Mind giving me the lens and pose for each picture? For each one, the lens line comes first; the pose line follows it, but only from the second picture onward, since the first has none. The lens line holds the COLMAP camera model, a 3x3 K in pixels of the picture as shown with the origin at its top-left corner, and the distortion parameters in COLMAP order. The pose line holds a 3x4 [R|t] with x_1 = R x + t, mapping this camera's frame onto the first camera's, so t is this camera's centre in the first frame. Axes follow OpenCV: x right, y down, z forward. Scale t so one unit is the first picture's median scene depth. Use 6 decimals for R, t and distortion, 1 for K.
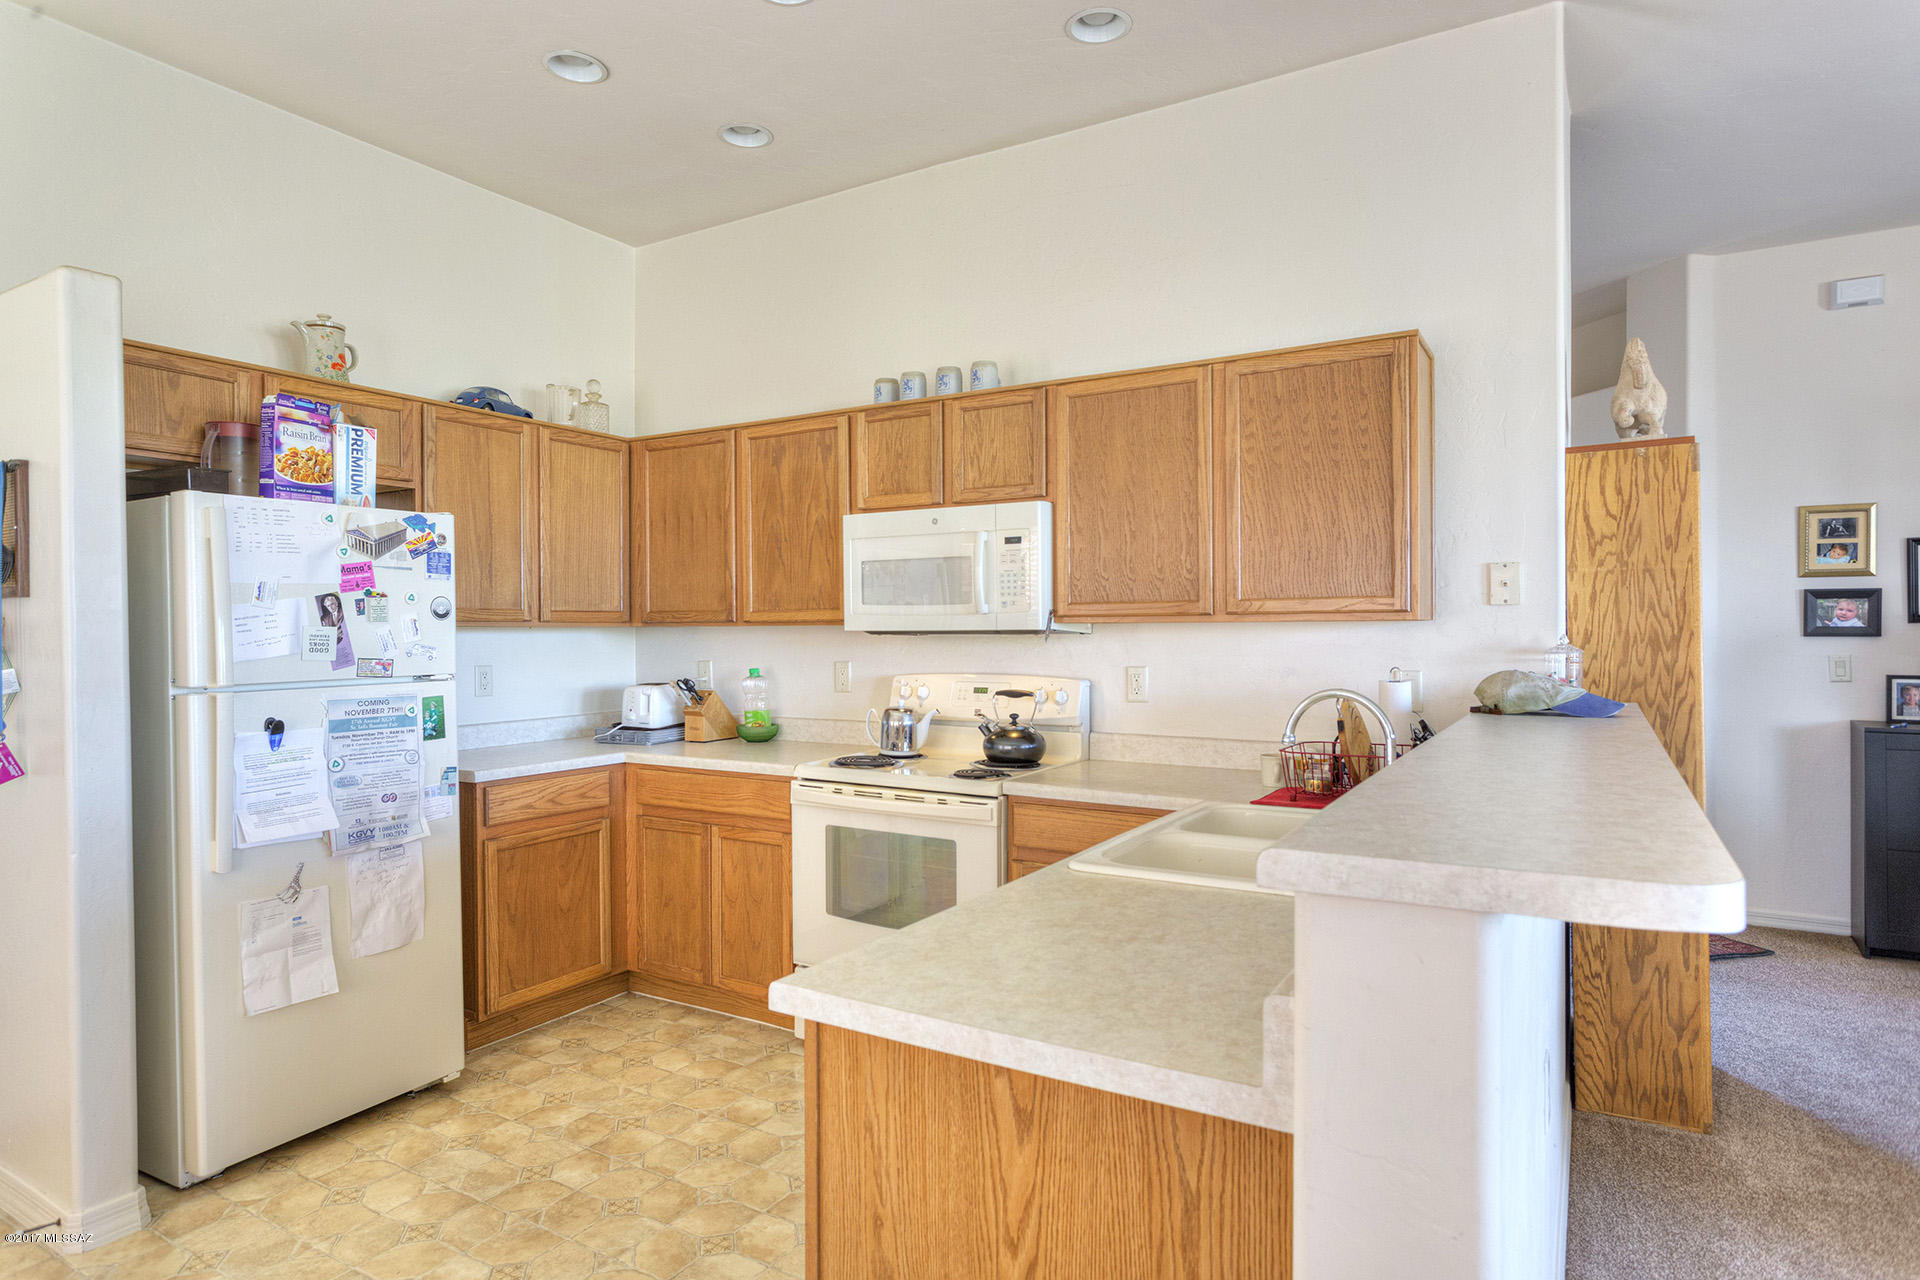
lens RADIAL K [[1021.7, 0, 972.7], [0, 1021.7, 654.0], [0, 0, 1]] dist [-0.001859, -0.000696]
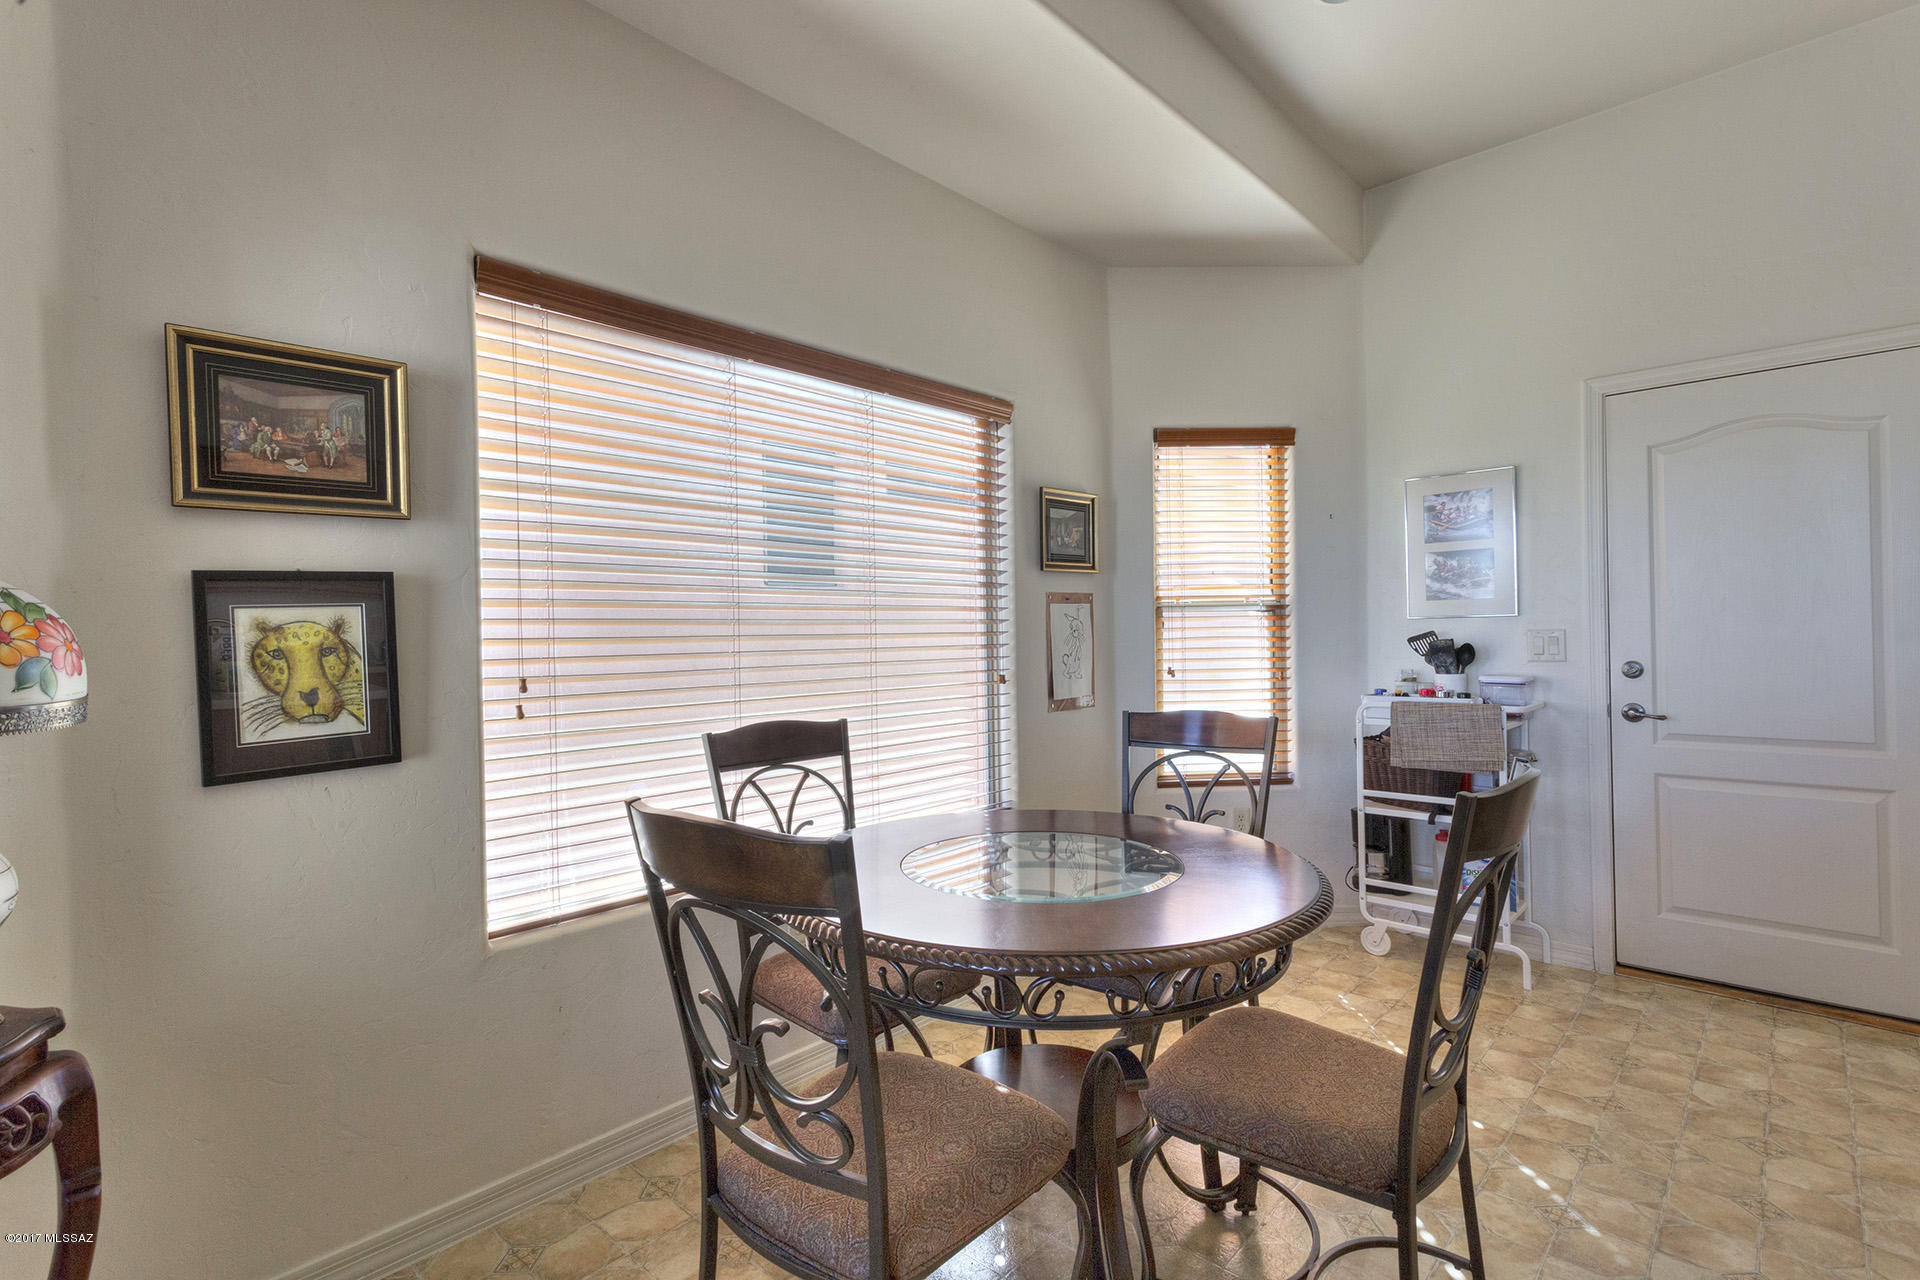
lens RADIAL K [[925.3, 0, 954.0], [0, 925.3, 641.6], [0, 0, 1]] dist [0.016301, 0.000663]
pose [[-0.210035, 0.016369, -0.977557, 0.505485], [0.005452, 0.999864, 0.015571, 0.015525], [0.977679, -0.002059, -0.210096, 0.308301]]
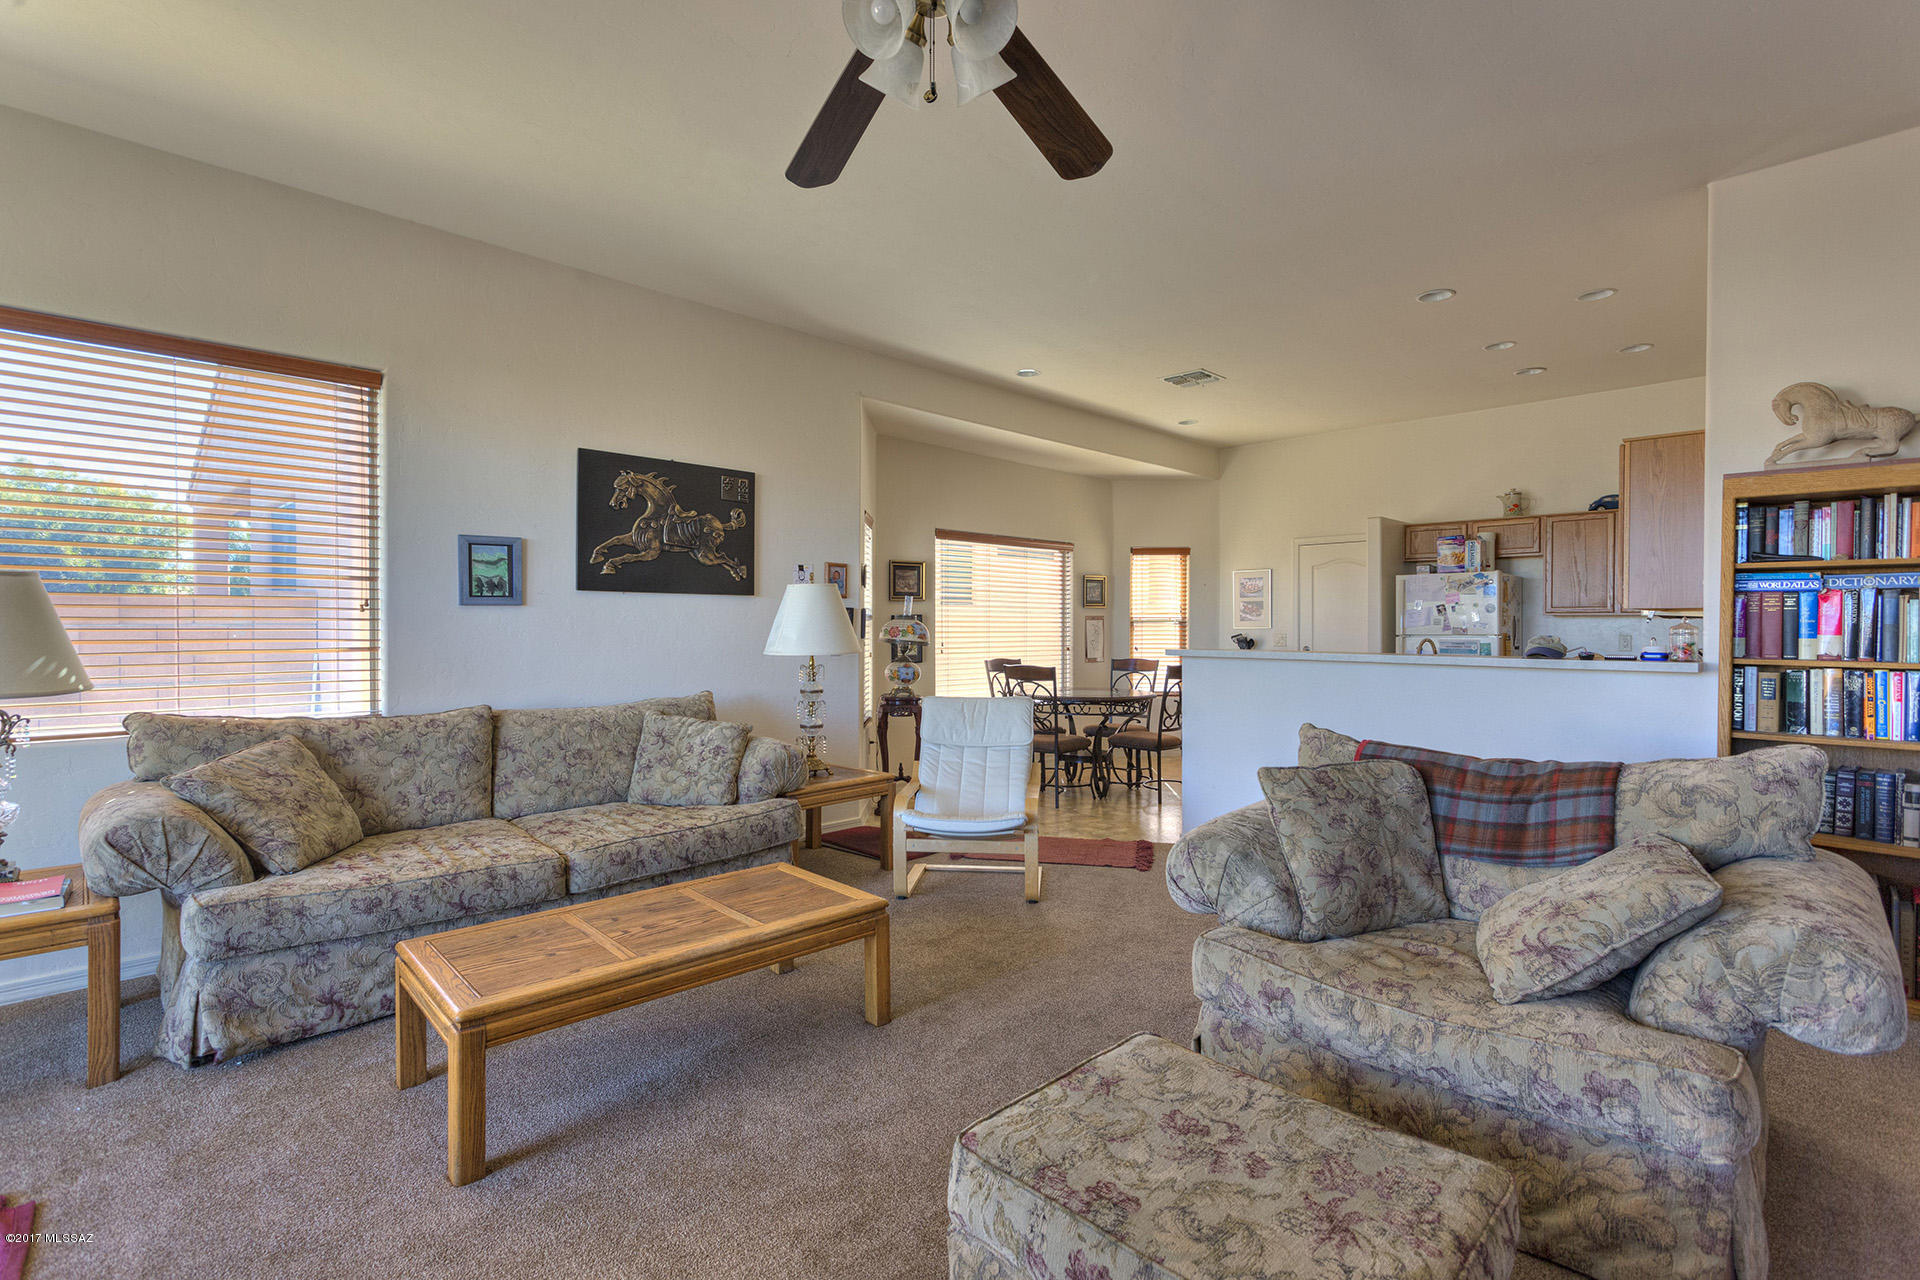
lens RADIAL K [[925.3, 0, 955.7], [0, 925.3, 632.2], [0, 0, 1]] dist [0.016301, 0.000663]
pose [[-0.239712, 0.009984, -0.970793, 2.000143], [-0.012439, 0.999833, 0.013354, -0.005354], [0.970764, 0.015277, -0.239548, 0.454449]]
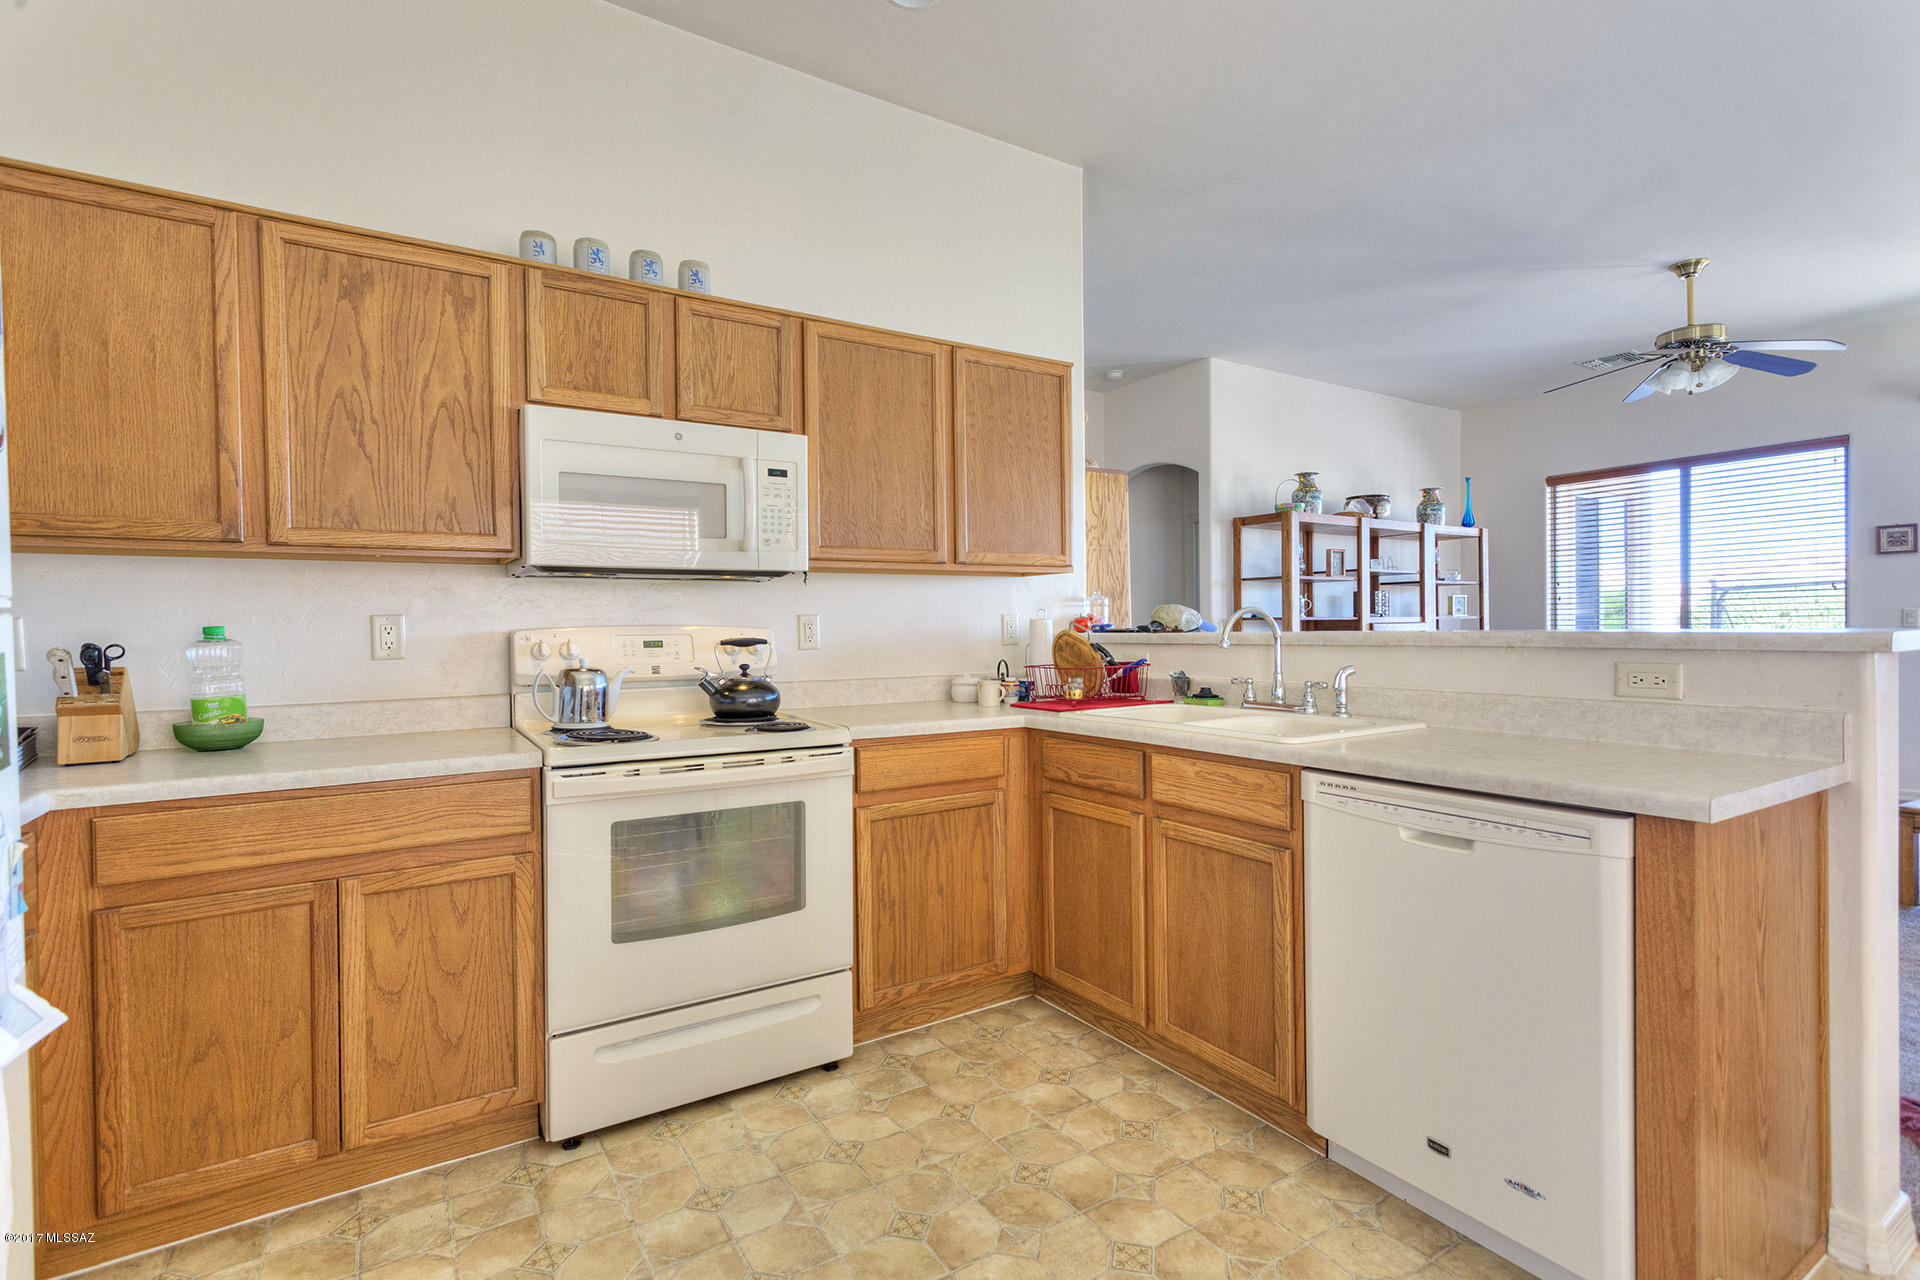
lens RADIAL K [[925.3, 0, 959.6], [0, 925.3, 635.9], [0, 0, 1]] dist [0.016301, 0.000663]
pose [[0.455726, -0.013614, 0.890016, -0.607058], [0.027338, 0.999625, 0.001293, 0.037592], [-0.889700, 0.023742, 0.455928, 0.455458]]
